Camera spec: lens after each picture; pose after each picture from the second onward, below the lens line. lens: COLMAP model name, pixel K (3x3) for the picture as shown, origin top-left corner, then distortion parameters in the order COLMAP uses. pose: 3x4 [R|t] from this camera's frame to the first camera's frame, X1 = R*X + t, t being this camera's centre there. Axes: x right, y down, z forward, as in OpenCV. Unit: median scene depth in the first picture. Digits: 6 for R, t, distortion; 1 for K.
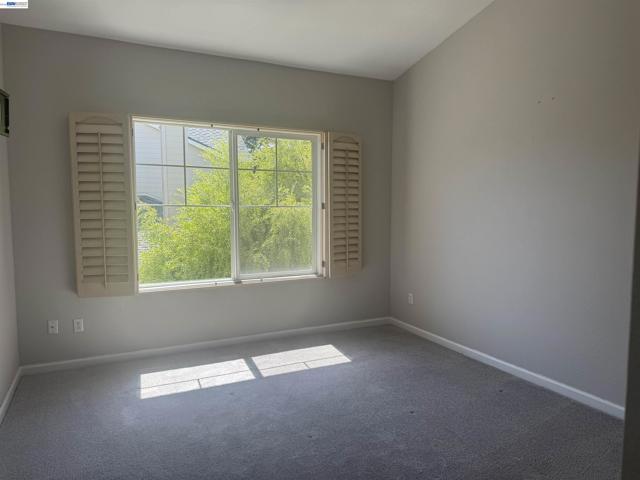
lens RADIAL K [[449.7, 0, 323.8], [0, 449.7, 244.1], [0, 0, 1]] dist [0.066106, -0.081971]
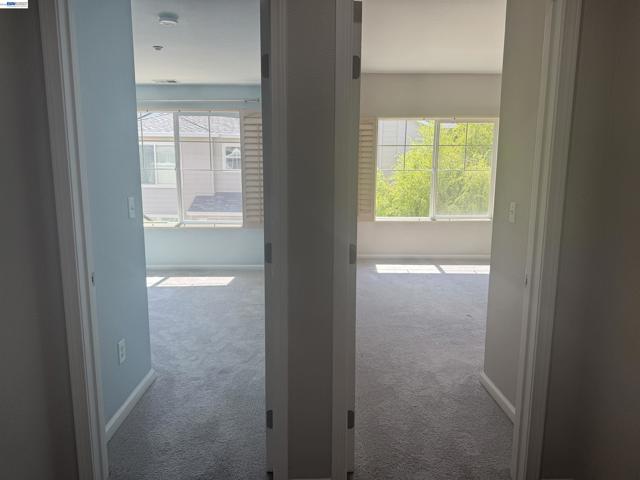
lens RADIAL K [[449.7, 0, 318.0], [0, 449.7, 245.5], [0, 0, 1]] dist [0.066106, -0.081971]
pose [[0.899442, 0.072714, -0.430948, 0.113685], [-0.037147, 0.995213, 0.090393, 0.042524], [0.435458, -0.065295, 0.897838, -0.511272]]
